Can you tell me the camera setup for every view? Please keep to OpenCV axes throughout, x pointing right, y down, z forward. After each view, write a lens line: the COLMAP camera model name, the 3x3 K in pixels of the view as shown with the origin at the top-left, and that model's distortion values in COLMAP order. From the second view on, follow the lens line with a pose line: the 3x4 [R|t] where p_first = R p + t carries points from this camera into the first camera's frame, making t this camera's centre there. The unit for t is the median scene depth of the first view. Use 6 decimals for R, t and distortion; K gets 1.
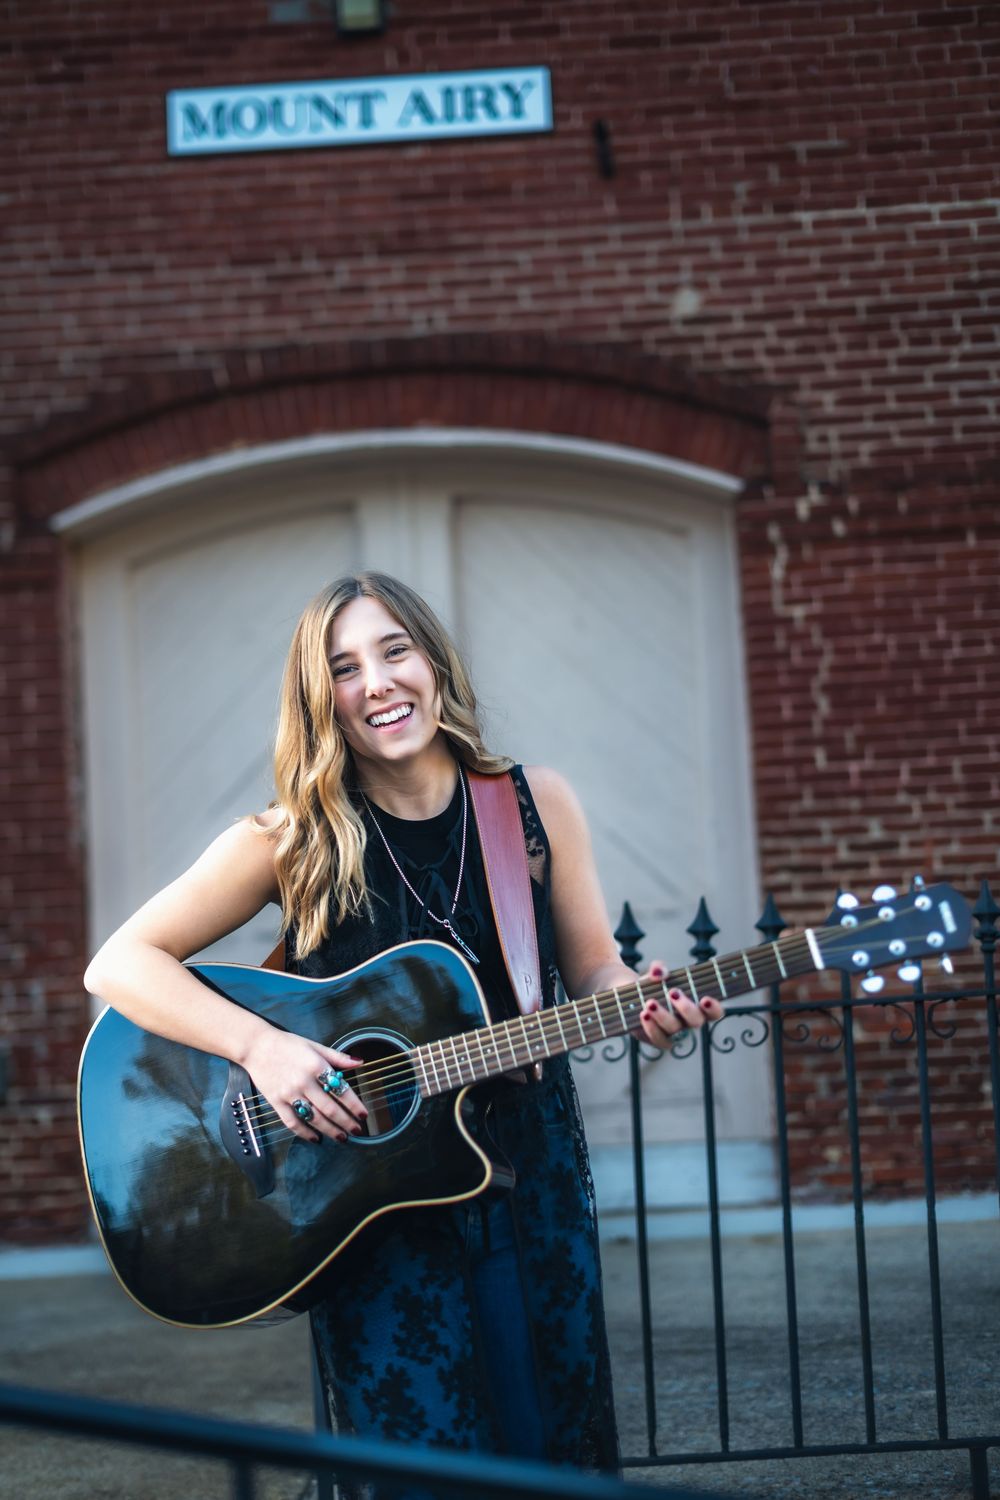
lens RADIAL K [[2160.8, 0, 516.4], [0, 2160.8, 750.9], [0, 0, 1]] dist [-0.002484, 0.018228]
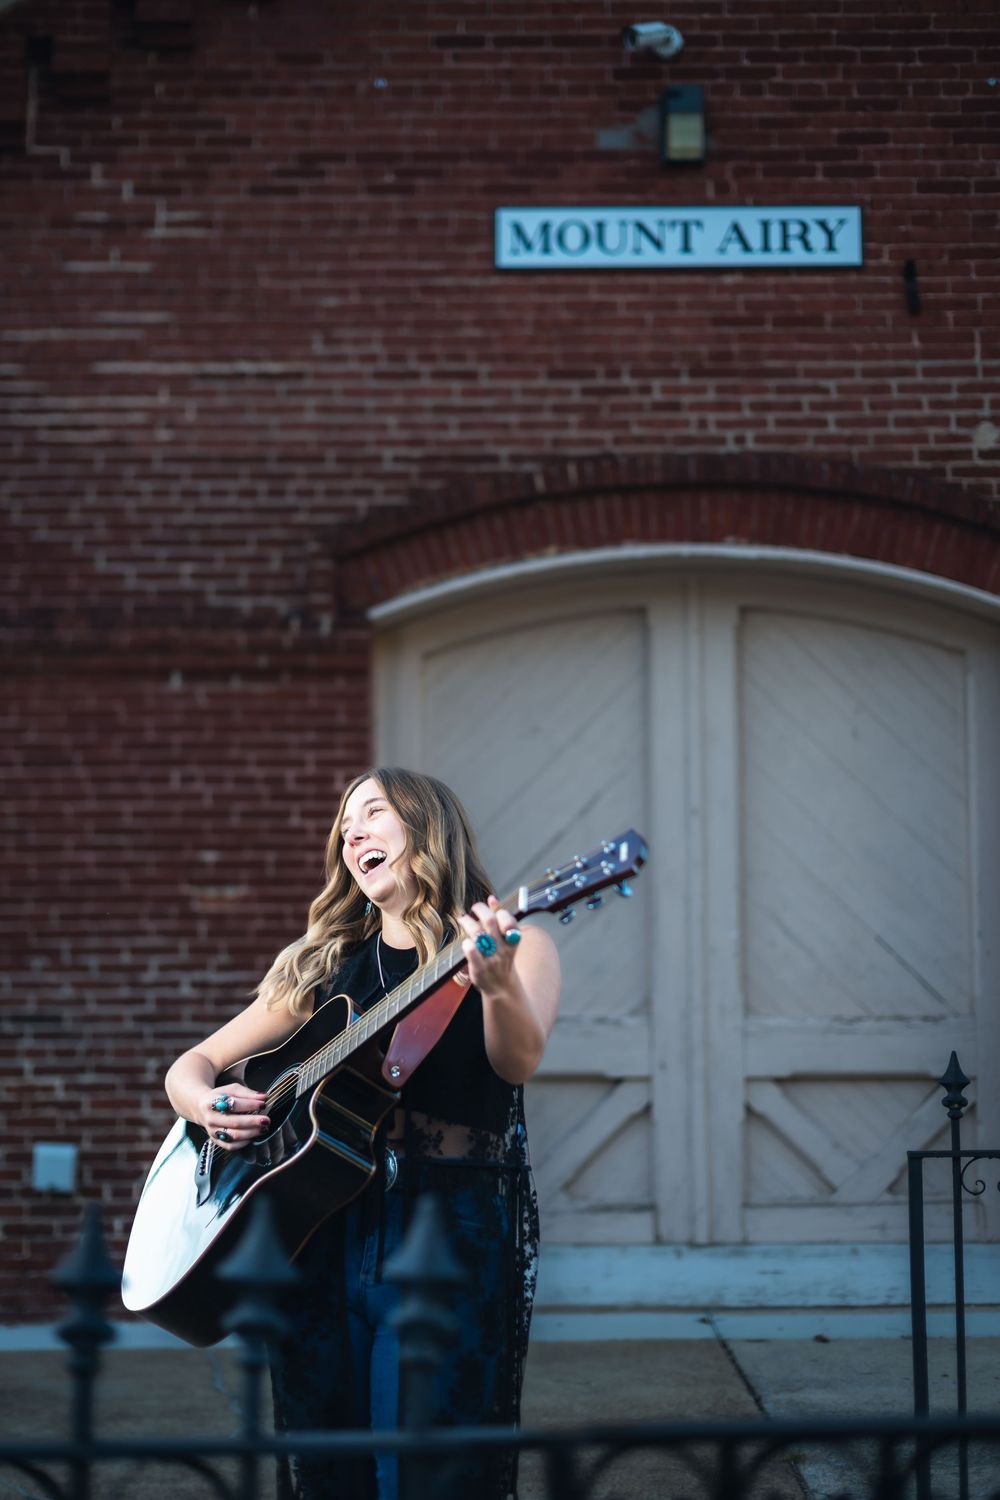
lens RADIAL K [[2160.8, 0, 516.4], [0, 2160.8, 750.9], [0, 0, 1]] dist [-0.002484, 0.018228]
pose [[0.998398, 0.050848, 0.024829, -0.165047], [-0.049987, 0.998166, -0.034152, -0.007726], [-0.026520, 0.032856, 0.999108, -0.036837]]
